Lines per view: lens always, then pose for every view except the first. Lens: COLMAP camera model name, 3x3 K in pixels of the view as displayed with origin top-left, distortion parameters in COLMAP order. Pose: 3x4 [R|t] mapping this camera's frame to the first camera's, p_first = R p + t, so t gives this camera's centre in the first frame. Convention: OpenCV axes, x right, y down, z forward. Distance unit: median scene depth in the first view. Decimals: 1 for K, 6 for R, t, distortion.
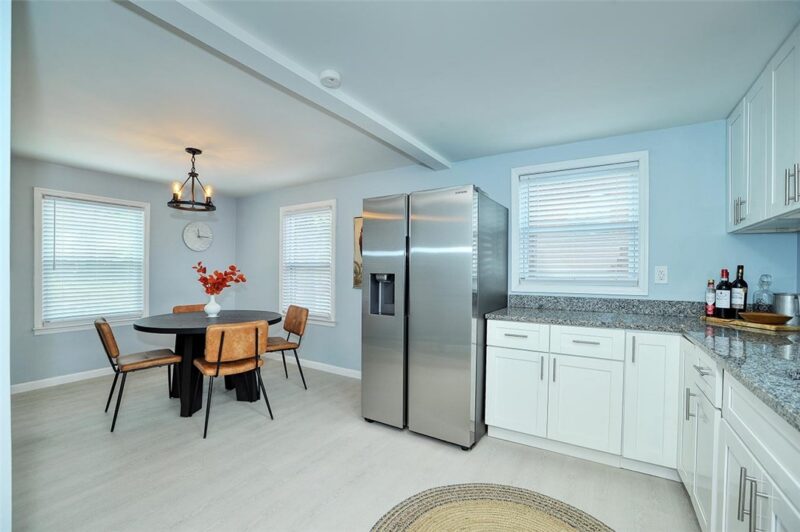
lens RADIAL K [[354.4, 0, 404.5], [0, 354.4, 270.9], [0, 0, 1]] dist [-0.028245, 0.000657]
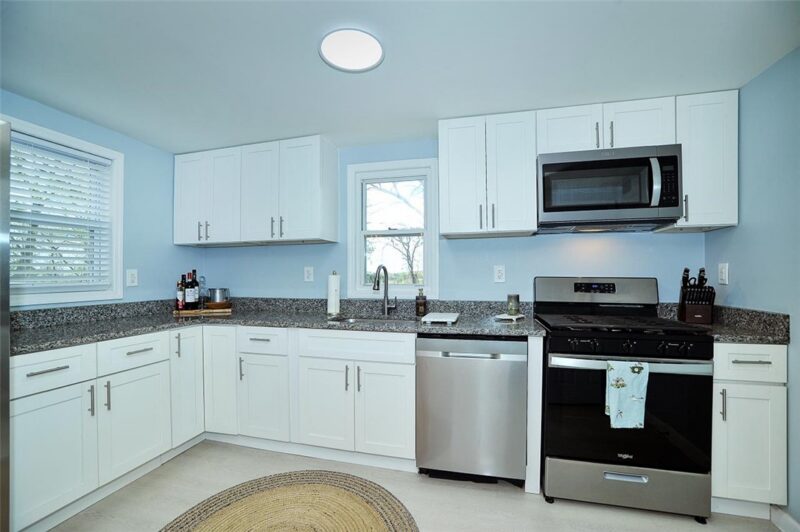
lens RADIAL K [[354.4, 0, 404.5], [0, 354.4, 270.9], [0, 0, 1]] dist [-0.028245, 0.000657]
pose [[-0.300052, 0.003609, 0.953916, -0.538152], [0.003402, 0.999991, -0.002713, -0.003866], [-0.953917, 0.002431, -0.300061, 0.573206]]
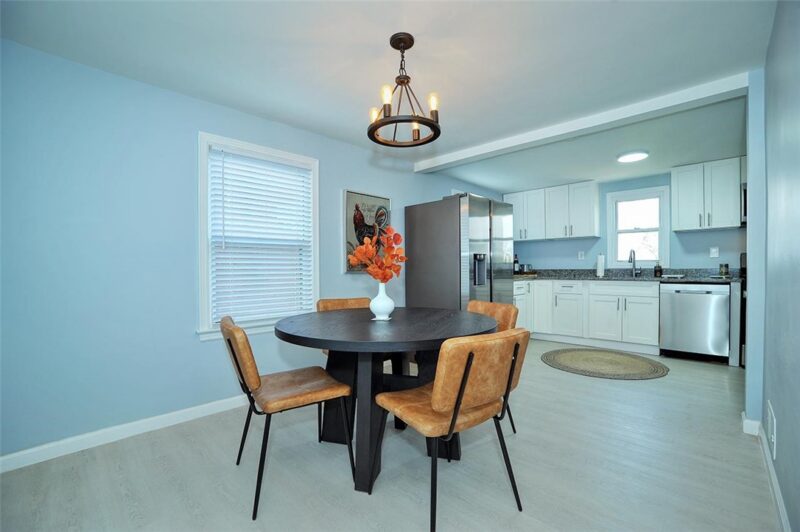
lens RADIAL K [[354.4, 0, 404.5], [0, 354.4, 270.9], [0, 0, 1]] dist [-0.028245, 0.000657]
pose [[0.181089, -0.012594, 0.983386, -1.844882], [0.010387, 0.999887, 0.010893, 0.076039], [-0.983412, 0.008242, 0.181199, 1.336151]]
